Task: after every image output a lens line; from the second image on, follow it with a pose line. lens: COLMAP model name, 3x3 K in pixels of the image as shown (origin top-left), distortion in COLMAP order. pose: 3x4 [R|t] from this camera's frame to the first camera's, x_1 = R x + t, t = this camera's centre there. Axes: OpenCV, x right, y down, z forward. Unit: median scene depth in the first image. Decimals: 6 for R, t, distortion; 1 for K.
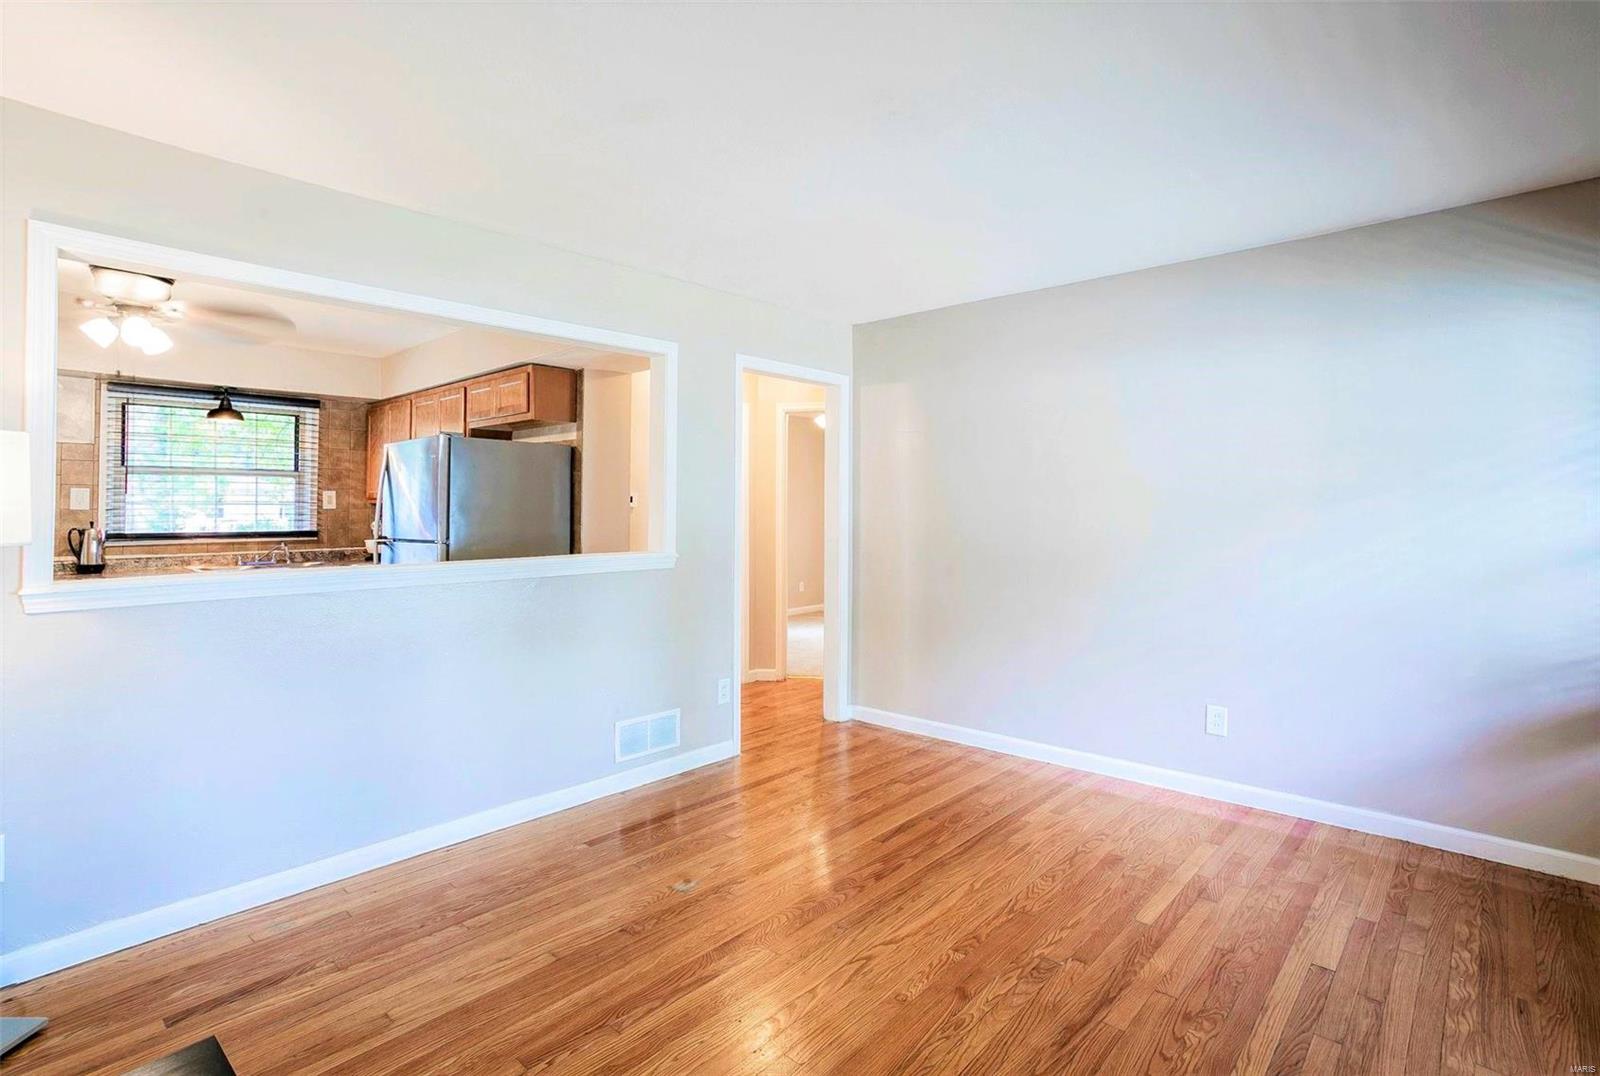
lens RADIAL K [[786.0, 0, 771.6], [0, 786.0, 504.8], [0, 0, 1]] dist [-0.021416, 0.000235]
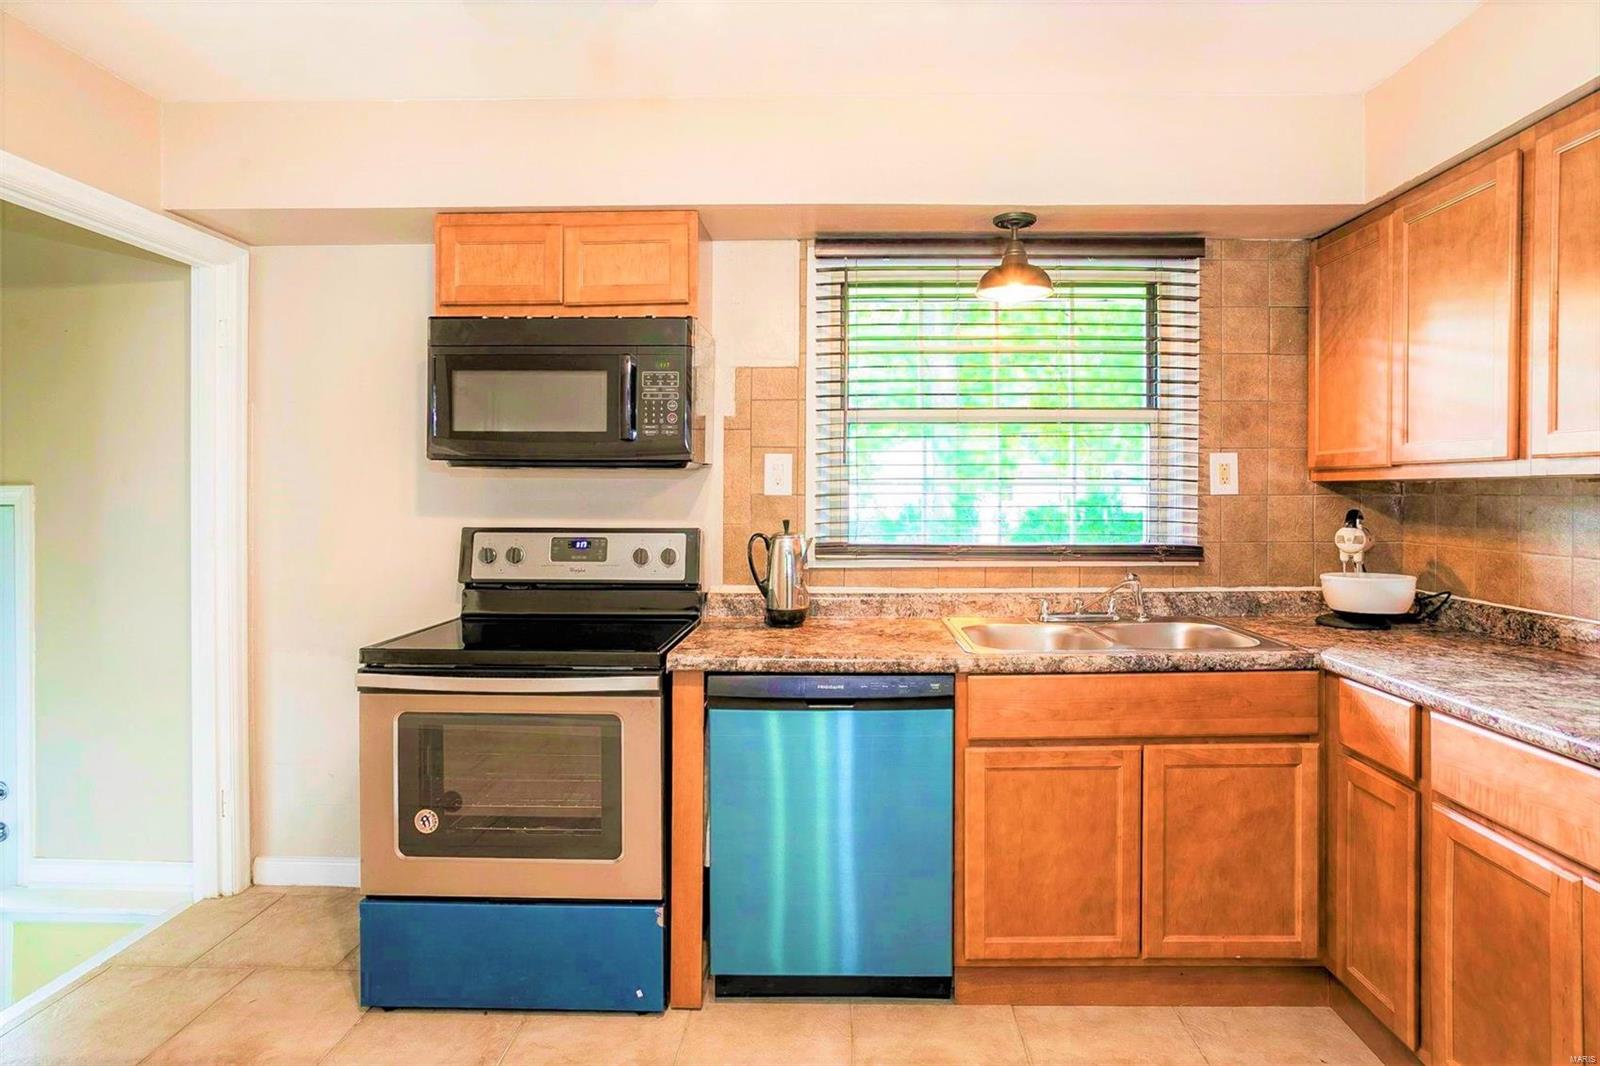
lens RADIAL K [[811.9, 0, 797.6], [0, 811.9, 495.4], [0, 0, 1]] dist [-0.067880, 0.044063]
pose [[0.671635, 0.004429, -0.740869, -0.476802], [0.001929, 0.999968, 0.007727, 0.002210], [0.740880, -0.006619, 0.671605, 0.636718]]
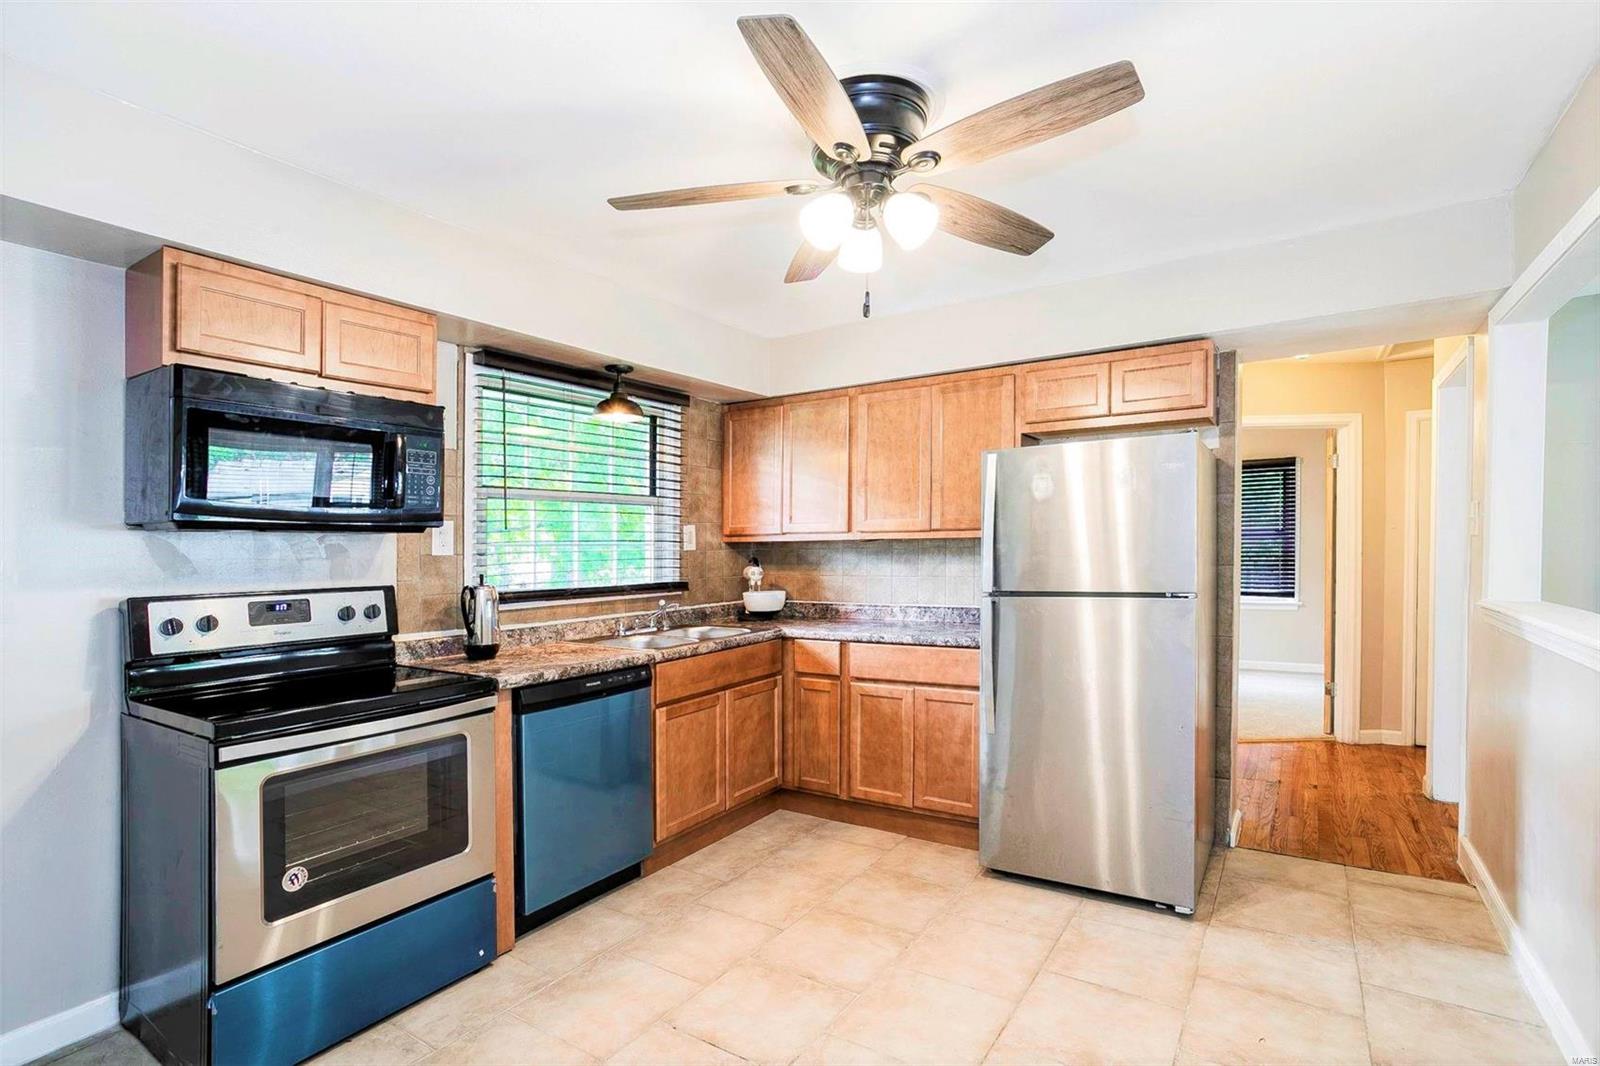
lens RADIAL K [[780.4, 0, 779.5], [0, 780.4, 561.3], [0, 0, 1]] dist [-0.059957, 0.038642]
pose [[0.987459, -0.013603, 0.157289, -0.714116], [0.010147, 0.999690, 0.022758, -0.000010], [-0.157550, -0.020876, 0.987290, 0.343286]]
